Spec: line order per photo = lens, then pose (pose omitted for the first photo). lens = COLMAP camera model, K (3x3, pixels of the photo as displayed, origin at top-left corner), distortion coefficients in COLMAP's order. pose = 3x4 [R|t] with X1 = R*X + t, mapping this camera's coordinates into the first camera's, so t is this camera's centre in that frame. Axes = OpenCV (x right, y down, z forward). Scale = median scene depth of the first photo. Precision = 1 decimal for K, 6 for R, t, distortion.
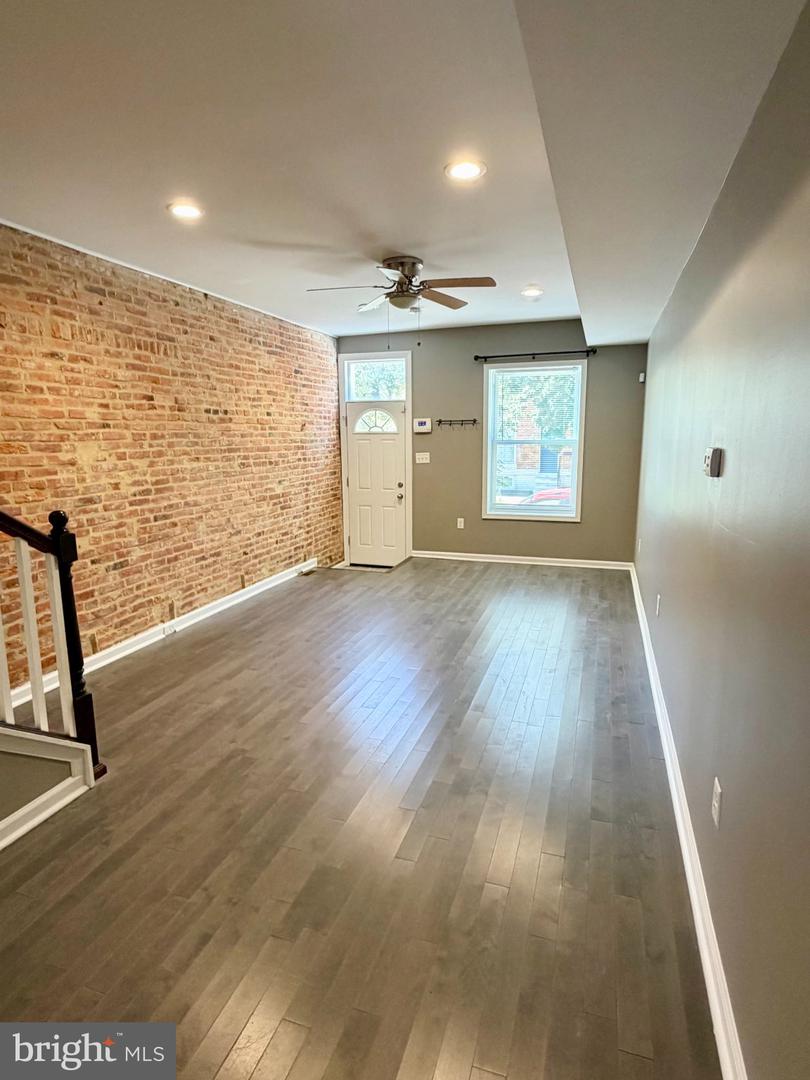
lens RADIAL K [[585.8, 0, 405.0], [0, 585.8, 540.0], [0, 0, 1]] dist [-0.003192, 0.000114]
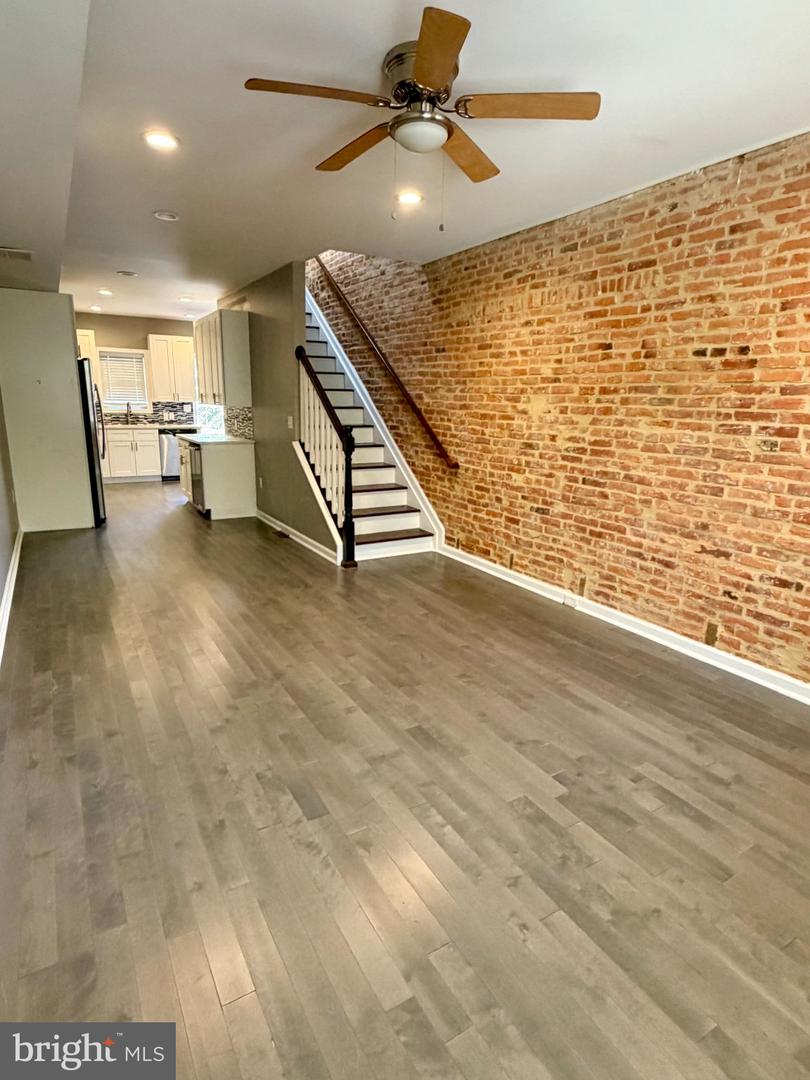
lens RADIAL K [[585.8, 0, 405.0], [0, 585.8, 540.0], [0, 0, 1]] dist [-0.003192, 0.000114]
pose [[-0.654456, 0.173208, -0.735994, 0.462076], [-0.149015, 0.924768, 0.350141, -0.236176], [0.741271, 0.338825, -0.579409, 1.383121]]
